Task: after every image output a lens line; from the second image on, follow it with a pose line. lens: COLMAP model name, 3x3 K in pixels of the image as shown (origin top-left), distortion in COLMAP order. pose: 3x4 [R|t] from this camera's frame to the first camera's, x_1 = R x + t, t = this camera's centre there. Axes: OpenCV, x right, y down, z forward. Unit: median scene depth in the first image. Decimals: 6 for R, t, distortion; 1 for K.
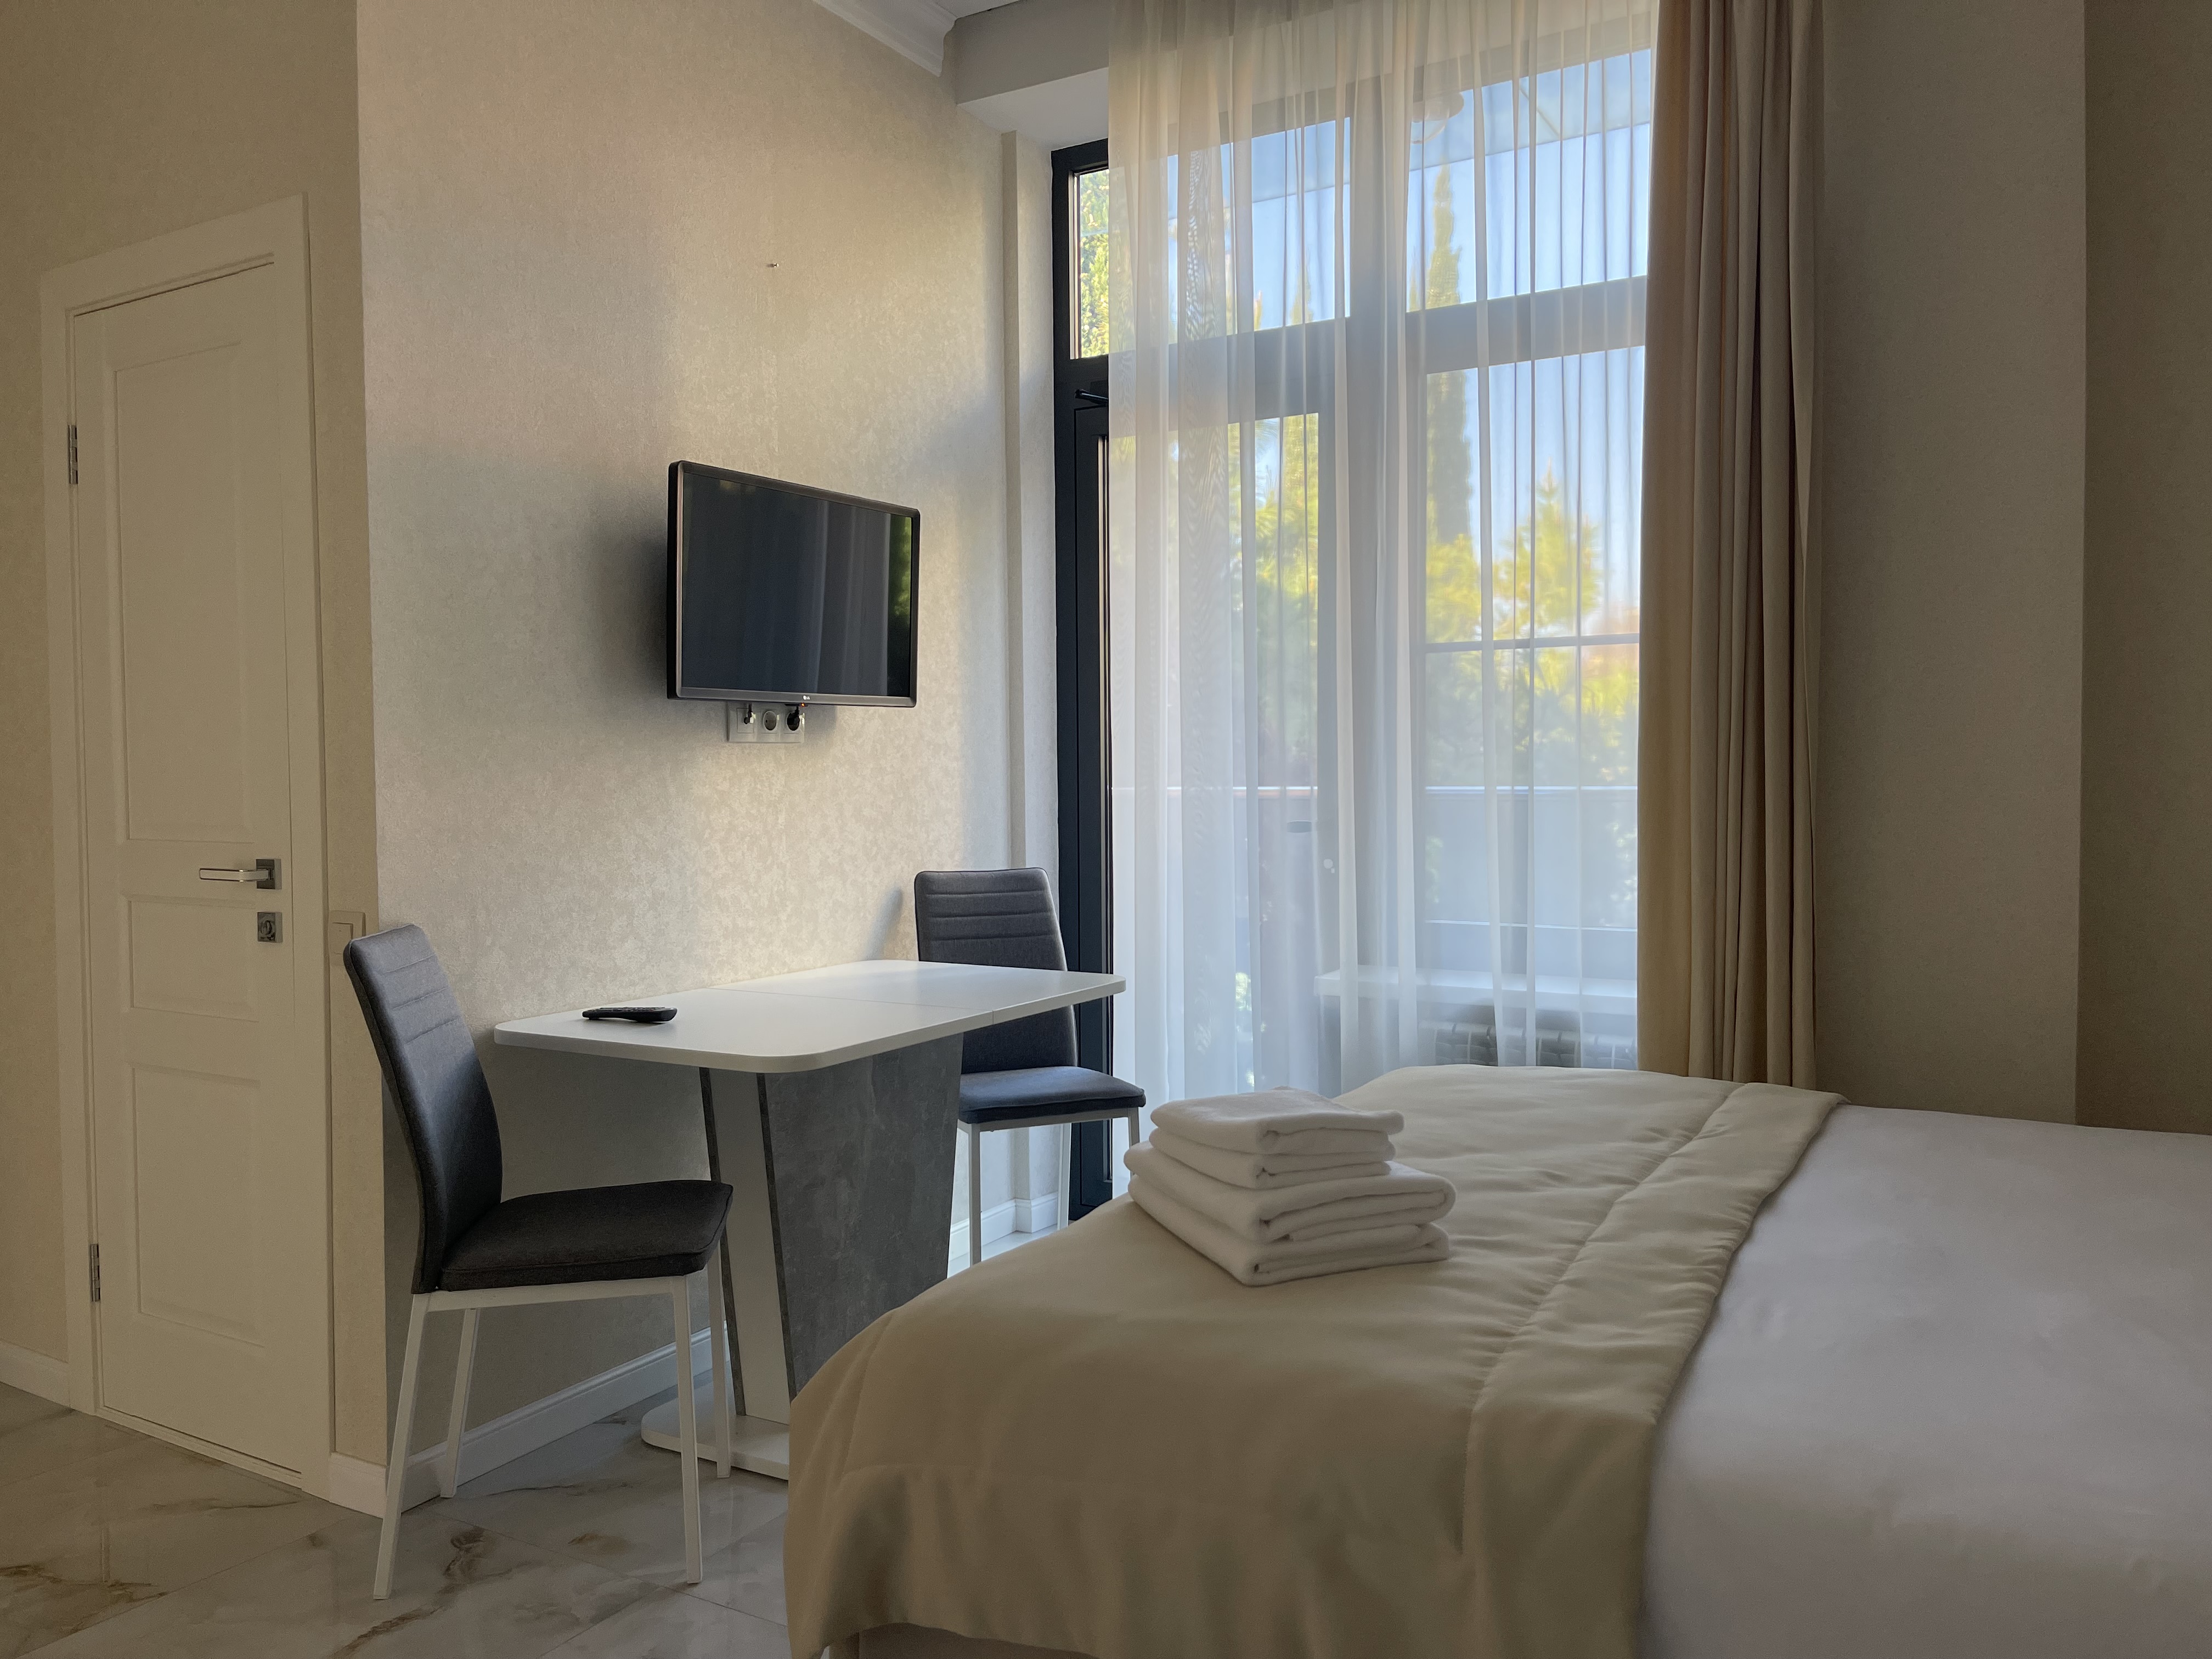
lens RADIAL K [[1677.7, 0, 1113.4], [0, 1677.7, 798.2], [0, 0, 1]] dist [0.033149, -0.001157]
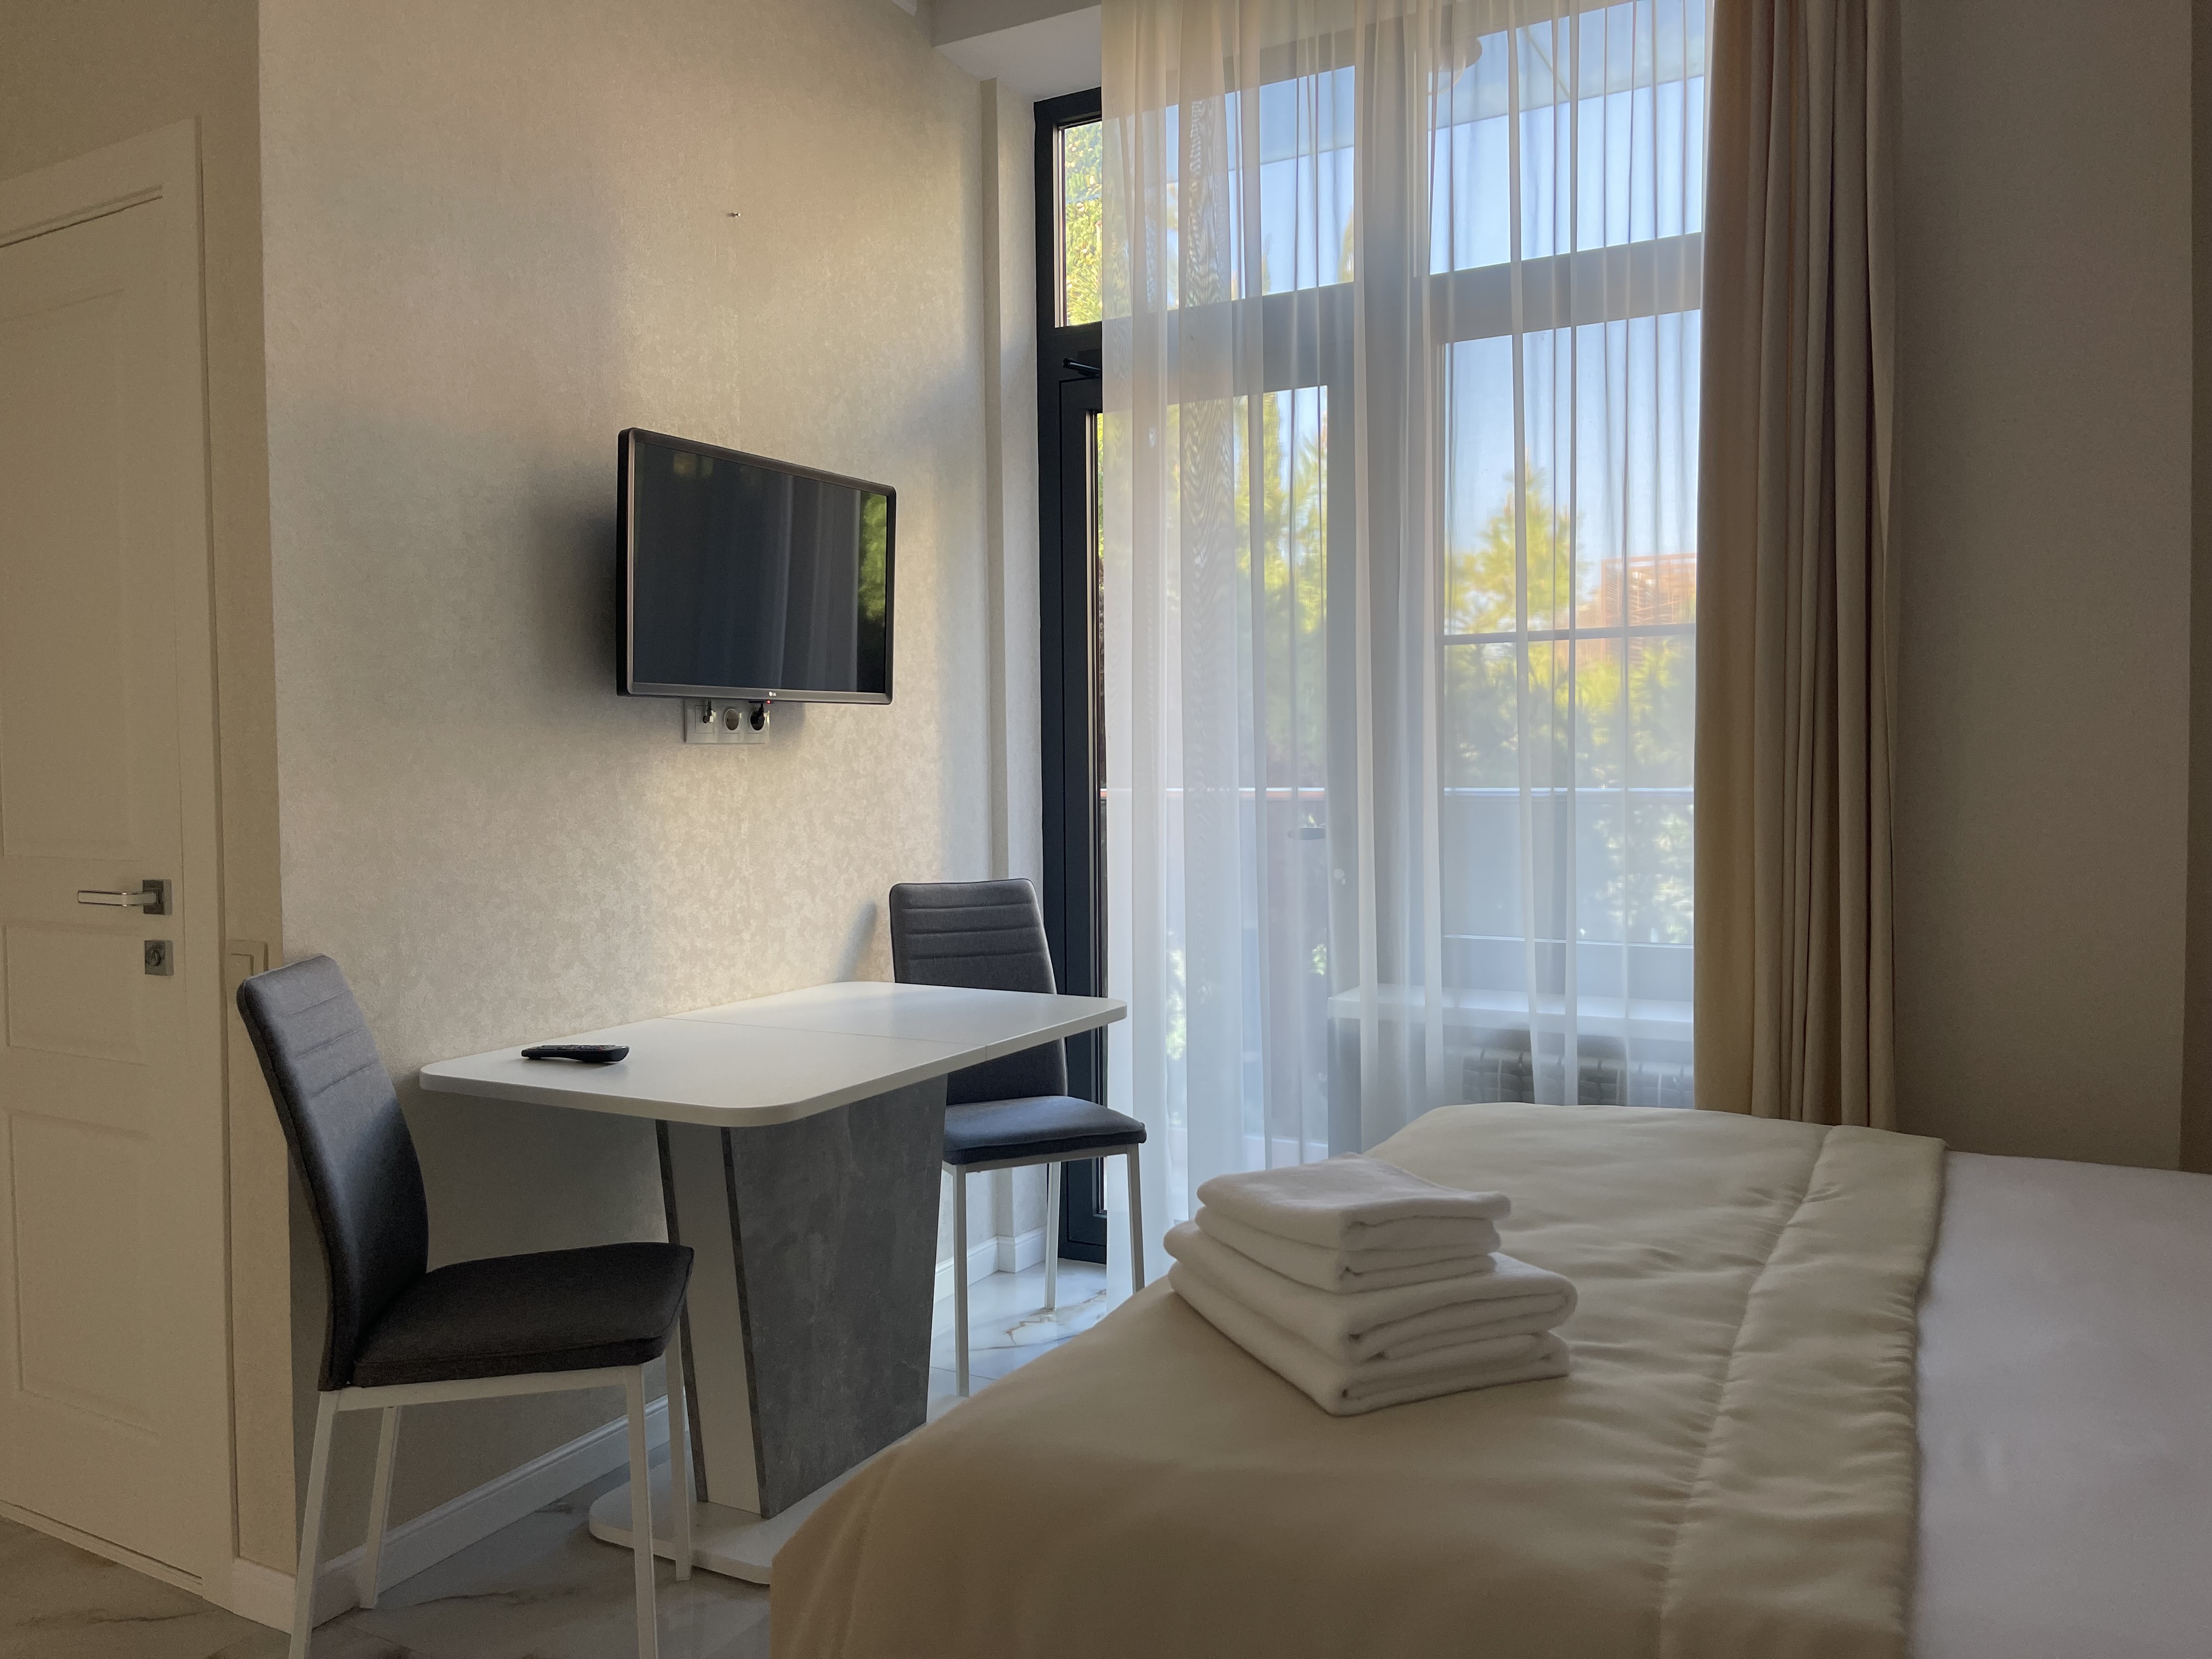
lens RADIAL K [[1677.7, 0, 1113.4], [0, 1677.7, 798.2], [0, 0, 1]] dist [0.033149, -0.001157]
pose [[0.999601, -0.001653, 0.028215, -0.027517], [0.001551, 0.999992, 0.003645, -0.007644], [-0.028221, -0.003600, 0.999595, 0.100412]]
